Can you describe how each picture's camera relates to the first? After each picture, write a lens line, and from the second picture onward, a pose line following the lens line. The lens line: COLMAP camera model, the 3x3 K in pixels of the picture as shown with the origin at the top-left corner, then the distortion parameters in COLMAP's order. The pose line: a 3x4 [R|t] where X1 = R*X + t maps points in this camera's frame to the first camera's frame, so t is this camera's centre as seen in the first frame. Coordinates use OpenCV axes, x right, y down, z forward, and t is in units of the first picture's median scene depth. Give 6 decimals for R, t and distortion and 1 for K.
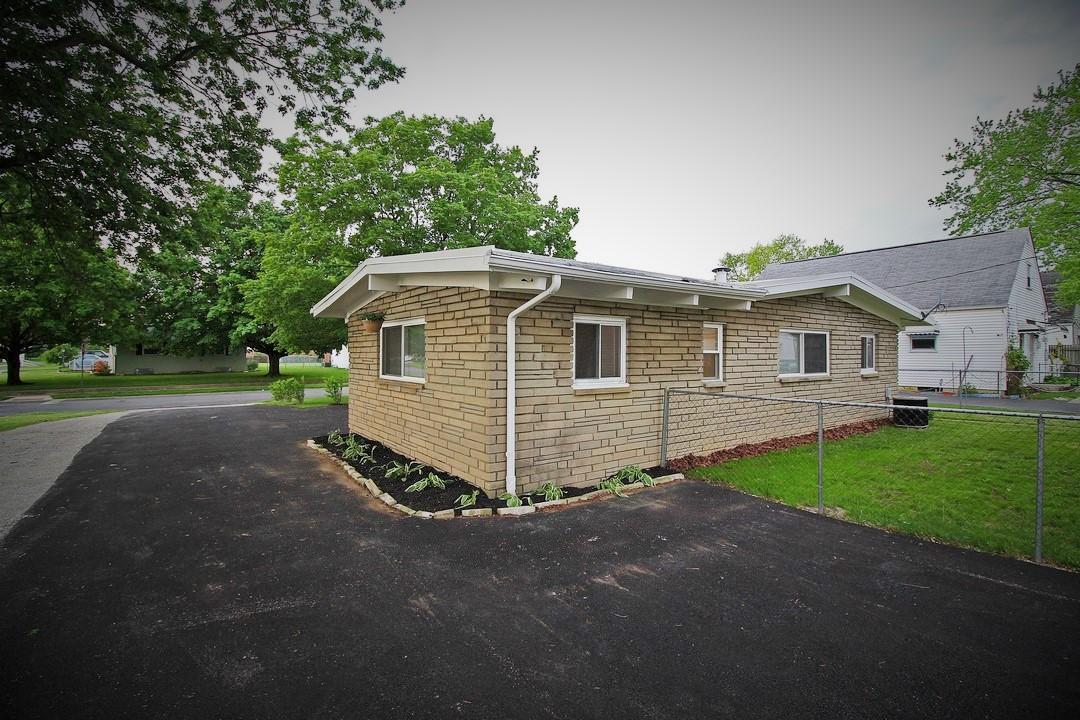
lens RADIAL K [[498.7, 0, 540.0], [0, 498.7, 360.0], [0, 0, 1]] dist [-0.000537, -0.000015]
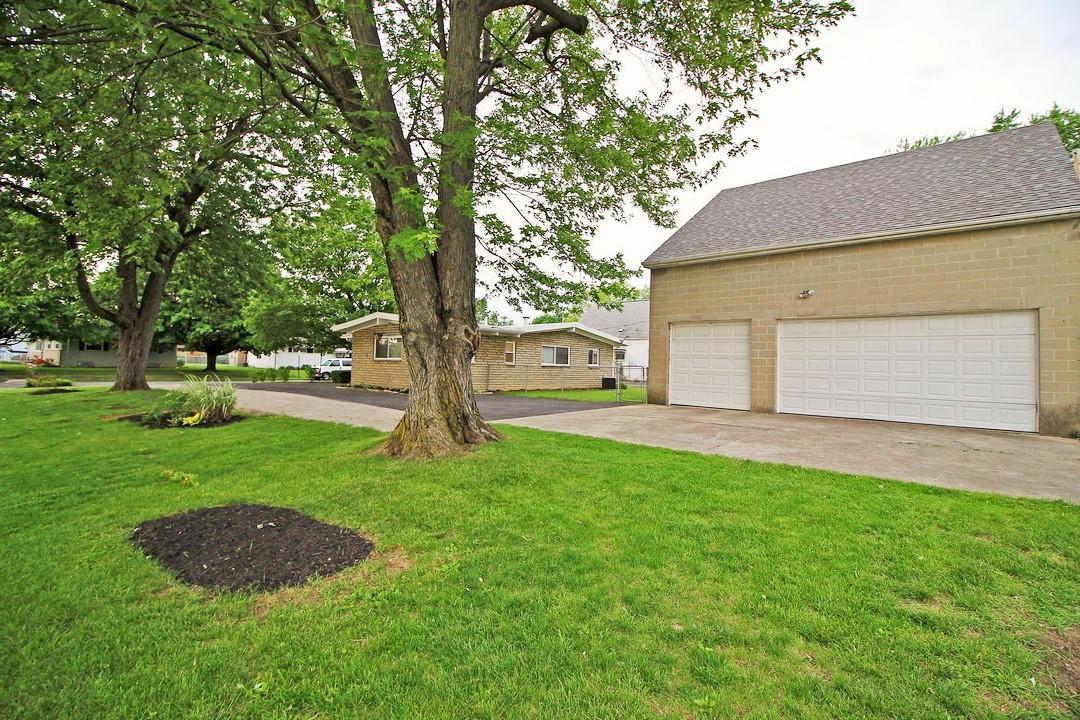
lens RADIAL K [[498.7, 0, 540.0], [0, 498.7, 360.0], [0, 0, 1]] dist [-0.000537, -0.000015]
pose [[0.976884, 0.029183, 0.211768, -0.044314], [-0.023815, 0.999328, -0.027853, 0.074713], [-0.212439, 0.022166, 0.976923, -1.277481]]
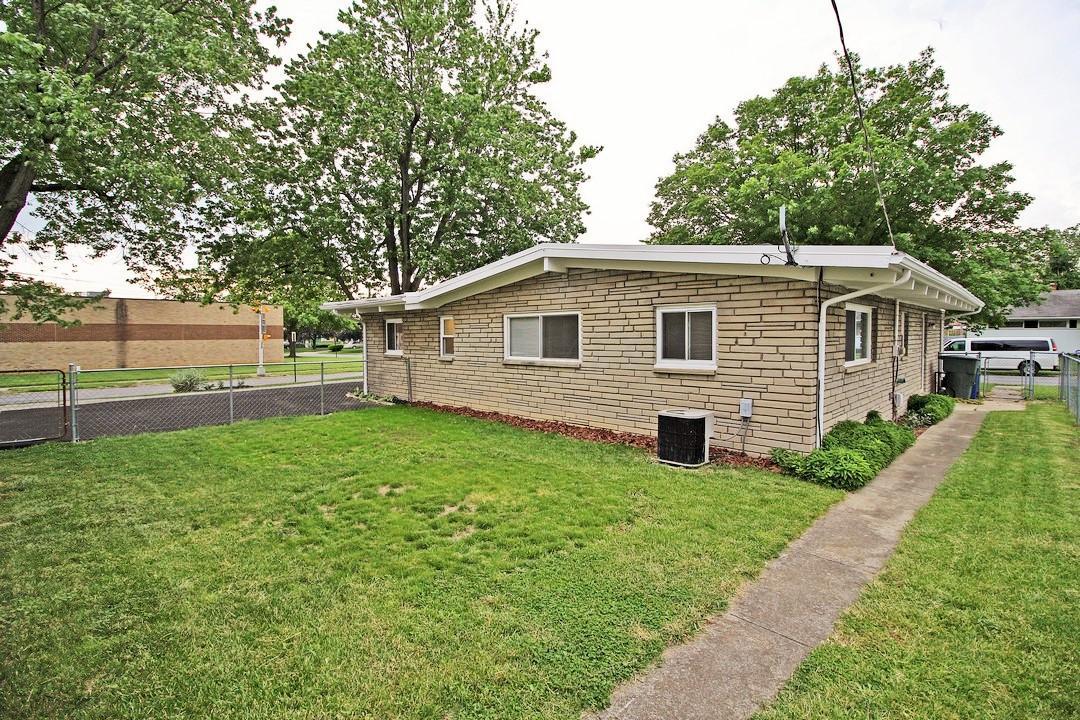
lens RADIAL K [[498.7, 0, 540.0], [0, 498.7, 360.0], [0, 0, 1]] dist [-0.000537, -0.000015]
pose [[0.154333, 0.053792, -0.986553, 1.447975], [0.001338, 0.998505, 0.054653, -0.021067], [0.988018, -0.009755, 0.154030, 0.835021]]
